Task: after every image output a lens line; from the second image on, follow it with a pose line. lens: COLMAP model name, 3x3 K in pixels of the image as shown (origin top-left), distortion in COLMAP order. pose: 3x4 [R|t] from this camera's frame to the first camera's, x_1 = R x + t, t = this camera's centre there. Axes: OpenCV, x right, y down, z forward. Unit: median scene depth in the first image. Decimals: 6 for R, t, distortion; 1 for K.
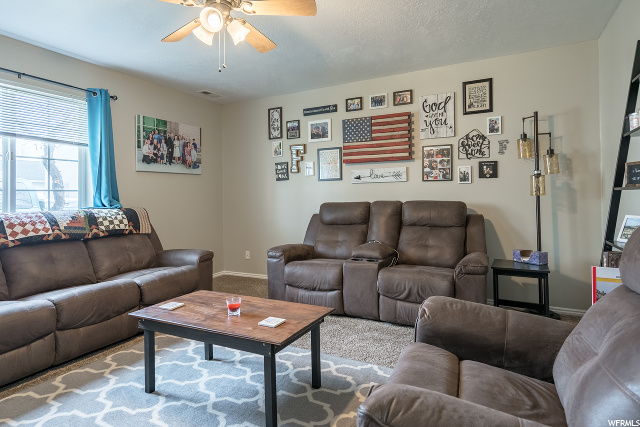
lens RADIAL K [[353.0, 0, 325.6], [0, 353.0, 193.2], [0, 0, 1]] dist [0.004491, 0.002711]
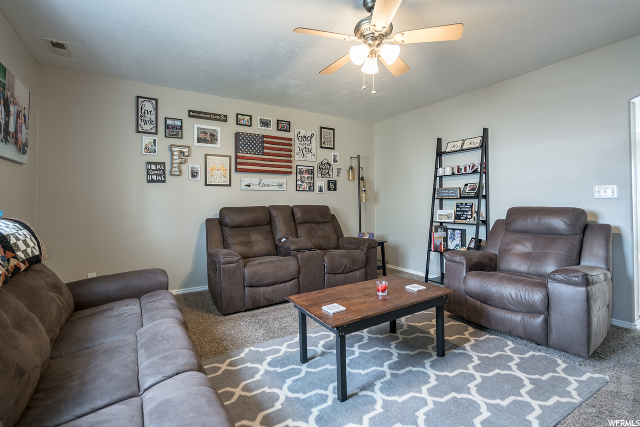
lens RADIAL K [[294.9, 0, 316.8], [0, 294.9, 197.4], [0, 0, 1]] dist [0.001443, 0.000978]
pose [[0.525461, 0.024056, 0.850477, -0.650132], [-0.009170, 0.999702, -0.022611, 0.016267], [-0.850768, 0.004082, 0.525525, 0.336956]]
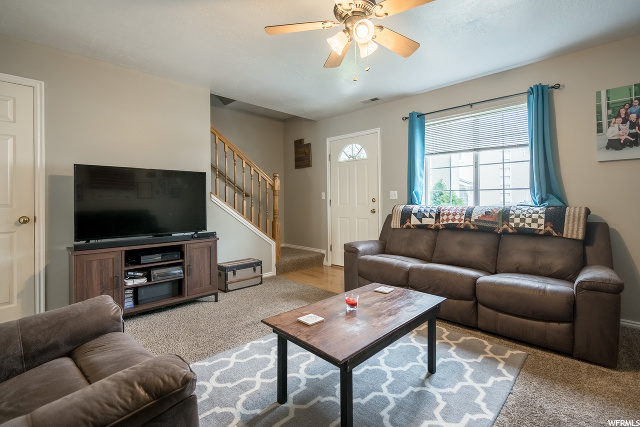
lens RADIAL K [[294.9, 0, 319.9], [0, 294.9, 202.5], [0, 0, 1]] dist [0.001443, 0.000978]
pose [[-0.301129, 0.022403, -0.953320, 0.306582], [0.018860, 0.999668, 0.017535, 0.006082], [0.953397, -0.012699, -0.301452, 0.607617]]
